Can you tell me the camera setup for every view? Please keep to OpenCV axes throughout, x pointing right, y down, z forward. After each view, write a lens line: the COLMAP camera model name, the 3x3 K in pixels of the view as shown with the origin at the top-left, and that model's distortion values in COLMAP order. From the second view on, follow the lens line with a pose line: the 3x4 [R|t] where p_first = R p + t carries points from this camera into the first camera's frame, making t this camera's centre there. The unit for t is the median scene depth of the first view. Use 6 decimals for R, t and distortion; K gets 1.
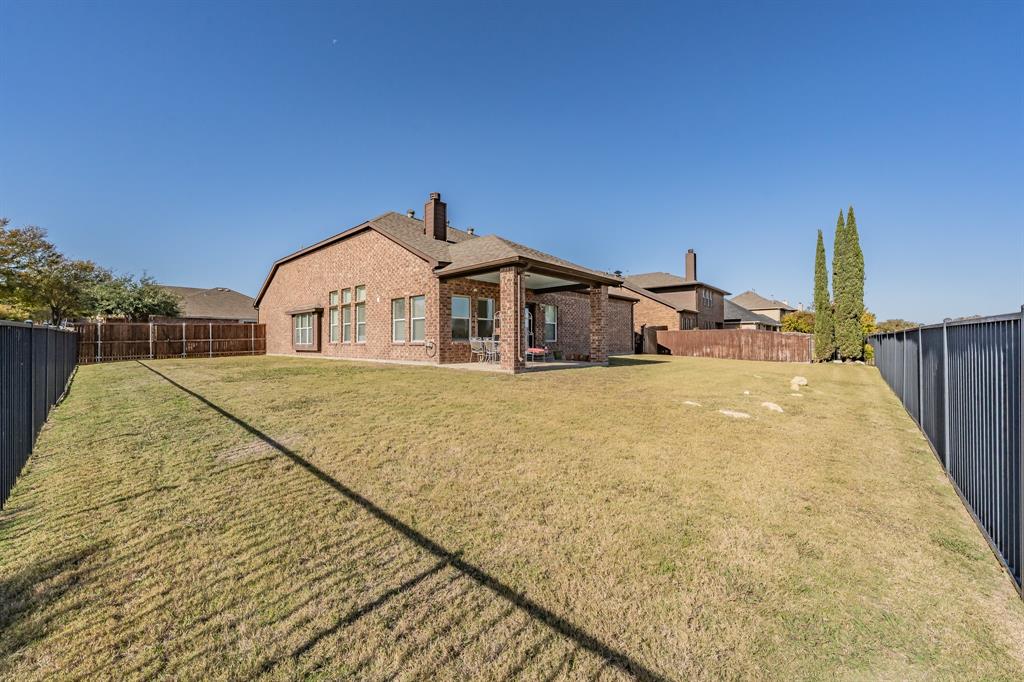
lens RADIAL K [[377.3, 0, 513.8], [0, 377.3, 339.1], [0, 0, 1]] dist [-0.000935, 0.000043]
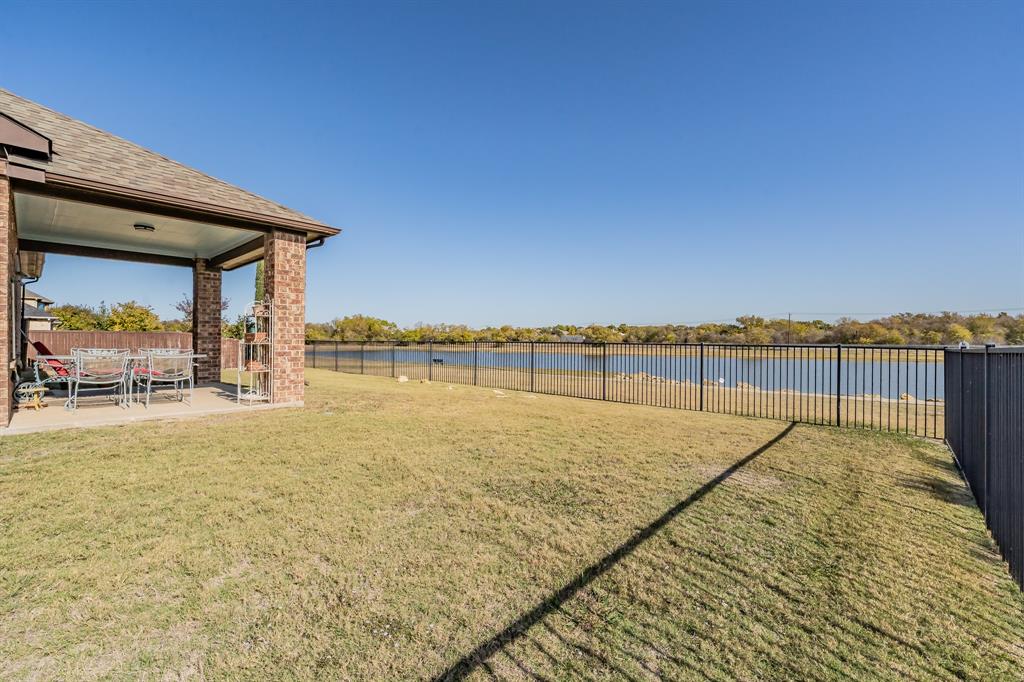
lens RADIAL K [[434.9, 0, 512.6], [0, 434.9, 342.2], [0, 0, 1]] dist [0.000455, -0.000018]
pose [[-0.001709, -0.002117, 0.999996, -0.725821], [-0.001779, 0.999996, 0.002114, -0.017043], [-0.999997, -0.001776, -0.001713, 0.641864]]
